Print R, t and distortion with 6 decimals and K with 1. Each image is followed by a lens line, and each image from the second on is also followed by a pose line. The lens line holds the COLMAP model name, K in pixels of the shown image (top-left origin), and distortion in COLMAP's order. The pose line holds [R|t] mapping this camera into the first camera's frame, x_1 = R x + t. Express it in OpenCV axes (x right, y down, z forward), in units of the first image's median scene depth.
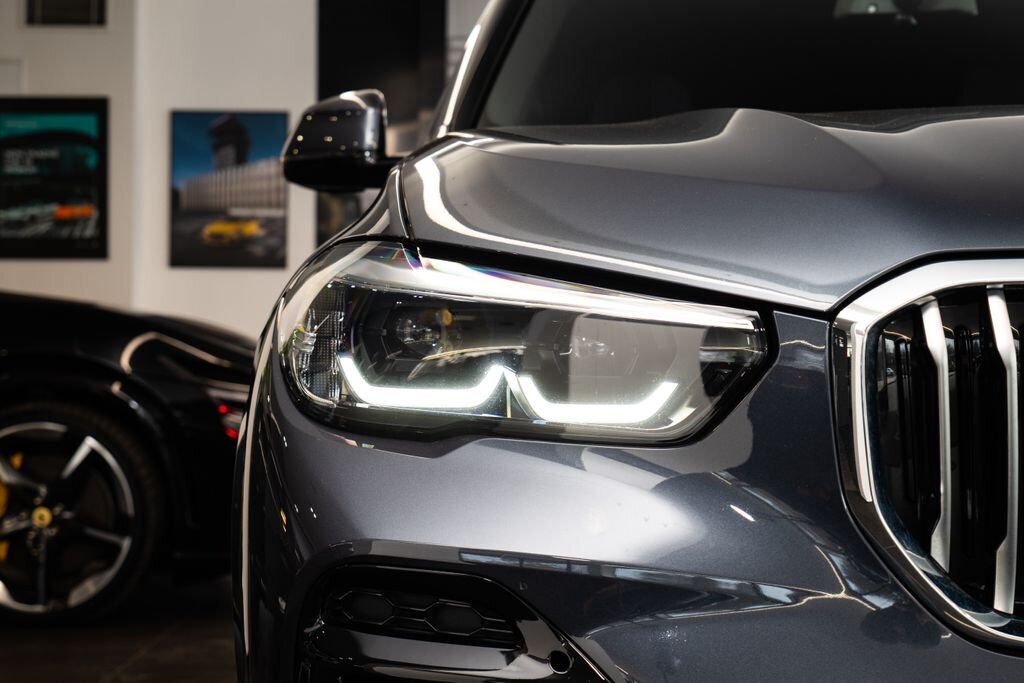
lens RADIAL K [[1746.4, 0, 504.0], [0, 1746.4, 345.3], [0, 0, 1]] dist [0.038264, 0.000000]
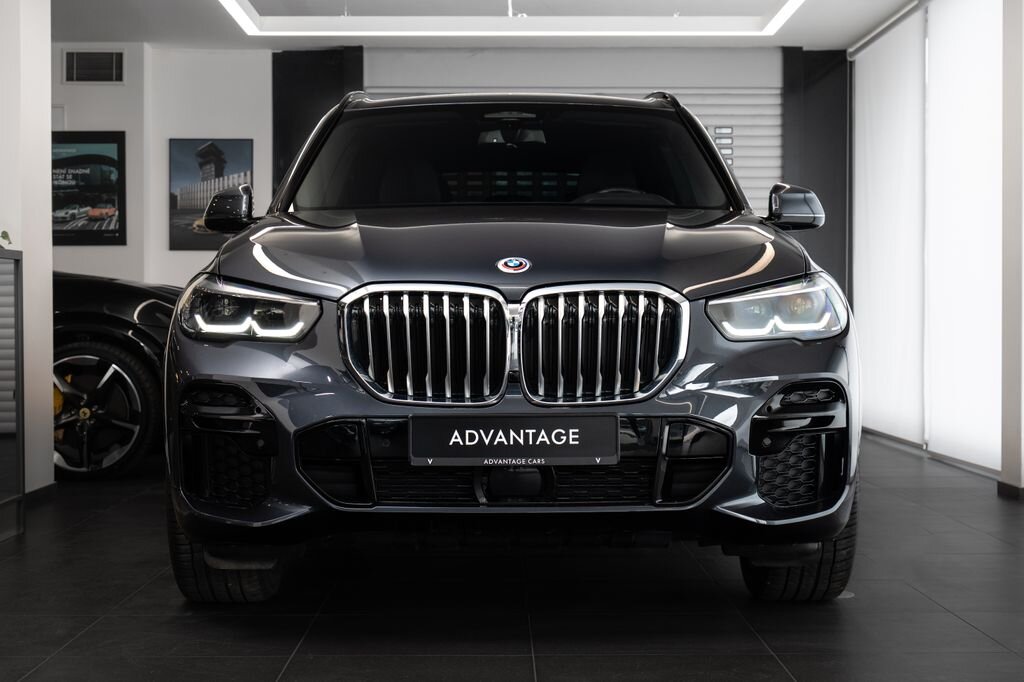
lens RADIAL K [[1746.4, 0, 519.7], [0, 1746.4, 337.1], [0, 0, 1]] dist [0.038264, 0.000000]
pose [[0.999955, -0.006457, -0.006991, 0.149296], [0.006613, 0.999725, 0.022507, -0.005896], [0.006843, -0.022552, 0.999722, -0.610712]]
